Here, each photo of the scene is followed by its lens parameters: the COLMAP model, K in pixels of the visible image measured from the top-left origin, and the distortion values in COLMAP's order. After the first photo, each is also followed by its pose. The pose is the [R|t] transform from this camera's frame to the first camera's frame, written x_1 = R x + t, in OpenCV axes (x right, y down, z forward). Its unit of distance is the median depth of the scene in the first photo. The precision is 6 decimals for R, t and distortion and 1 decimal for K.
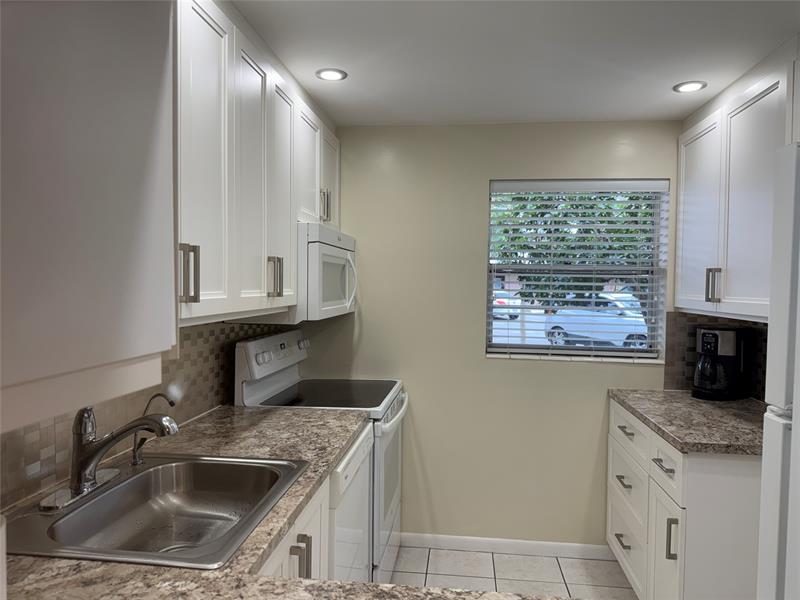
lens RADIAL K [[562.6, 0, 398.5], [0, 562.6, 299.7], [0, 0, 1]] dist [0.043332, -0.056134]
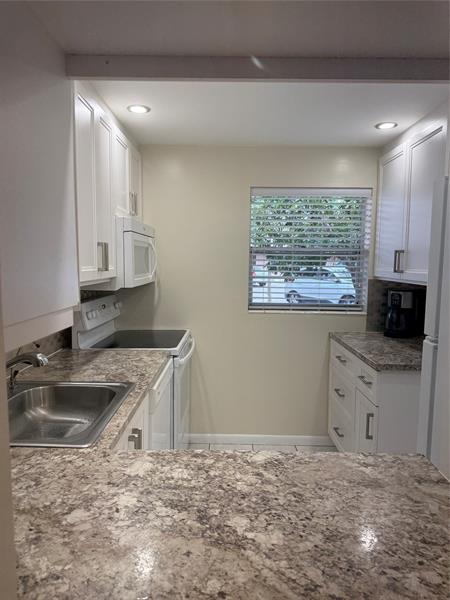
lens RADIAL K [[421.9, 0, 221.1], [0, 421.9, 297.5], [0, 0, 1]] dist [0.043332, -0.056134]
pose [[0.994276, -0.011665, 0.106206, -0.034219], [0.005252, 0.998157, 0.060463, -0.001271], [-0.106716, -0.059559, 0.992504, -0.074574]]
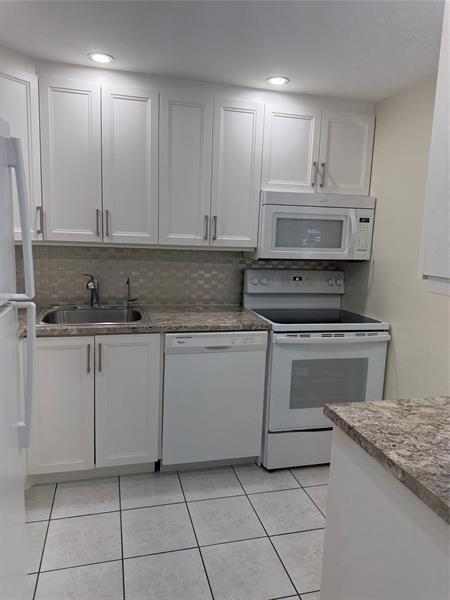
lens RADIAL K [[421.9, 0, 226.2], [0, 421.9, 300.3], [0, 0, 1]] dist [0.043332, -0.056134]
pose [[0.381797, 0.148066, -0.912309, 0.861214], [-0.061309, 0.988967, 0.134850, 0.001815], [0.922210, 0.004448, 0.386663, 0.486835]]
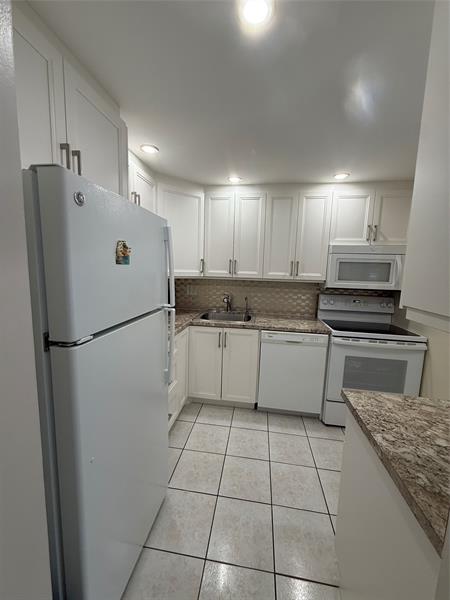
lens RADIAL K [[239.0, 0, 226.0], [0, 239.0, 299.5], [0, 0, 1]] dist [-0.003791, 0.000964]
pose [[-0.016518, 0.119864, -0.992653, 0.860150], [-0.060108, 0.990874, 0.120649, -0.008869], [0.998055, 0.061659, -0.009162, 0.596497]]
